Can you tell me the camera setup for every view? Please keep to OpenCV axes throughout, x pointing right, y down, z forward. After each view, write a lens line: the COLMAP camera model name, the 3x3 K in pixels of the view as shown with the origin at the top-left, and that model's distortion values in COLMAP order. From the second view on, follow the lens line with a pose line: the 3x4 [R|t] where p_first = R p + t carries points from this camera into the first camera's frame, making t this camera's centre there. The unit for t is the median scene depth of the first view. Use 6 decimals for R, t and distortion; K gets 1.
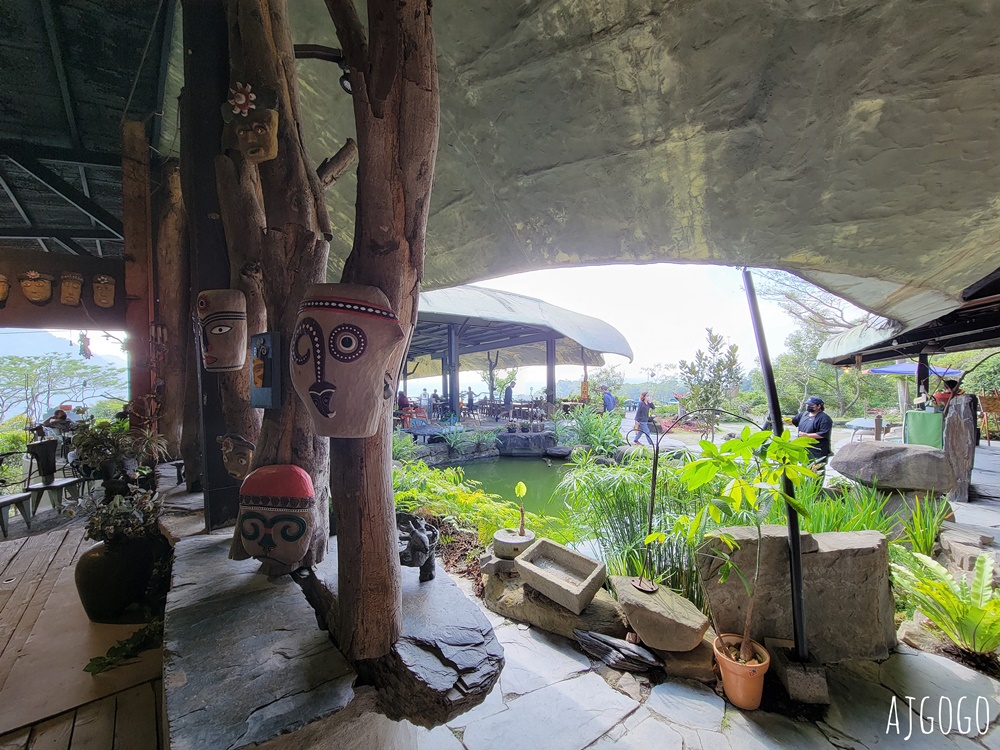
lens RADIAL K [[404.8, 0, 502.0], [0, 404.8, 375.8], [0, 0, 1]] dist [0.000812, 0.000151]
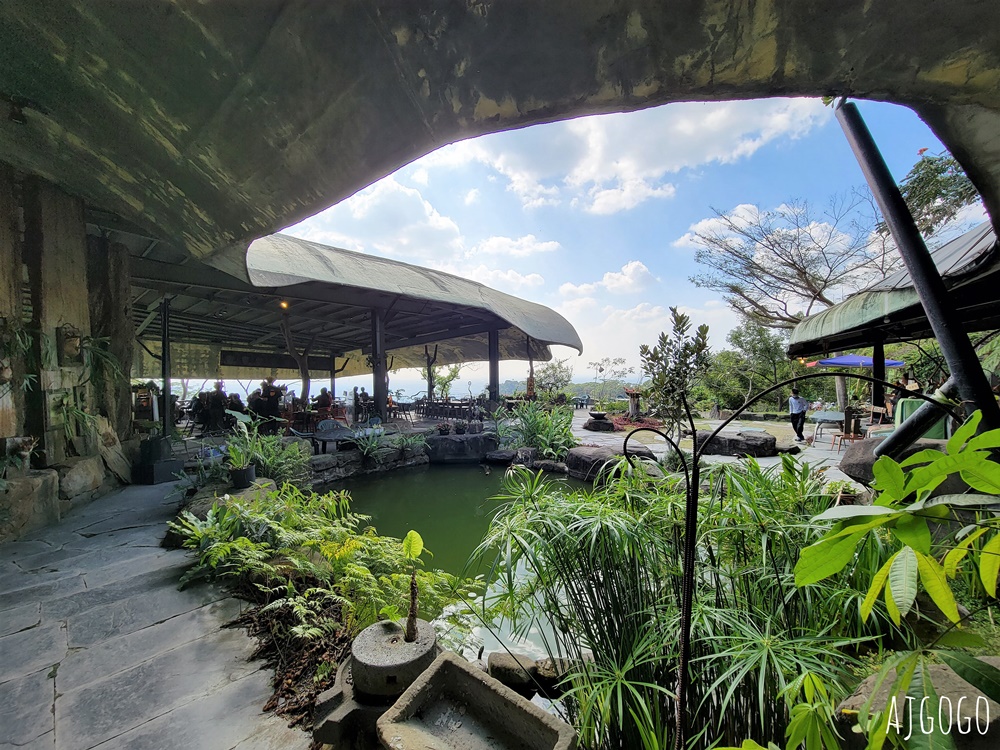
lens RADIAL K [[404.8, 0, 497.5], [0, 404.8, 372.6], [0, 0, 1]] dist [0.000812, 0.000151]
pose [[0.992830, -0.004585, 0.119445, 0.031668], [0.005760, 0.999938, -0.009496, 0.019563], [-0.119394, 0.010116, 0.992795, 0.150868]]
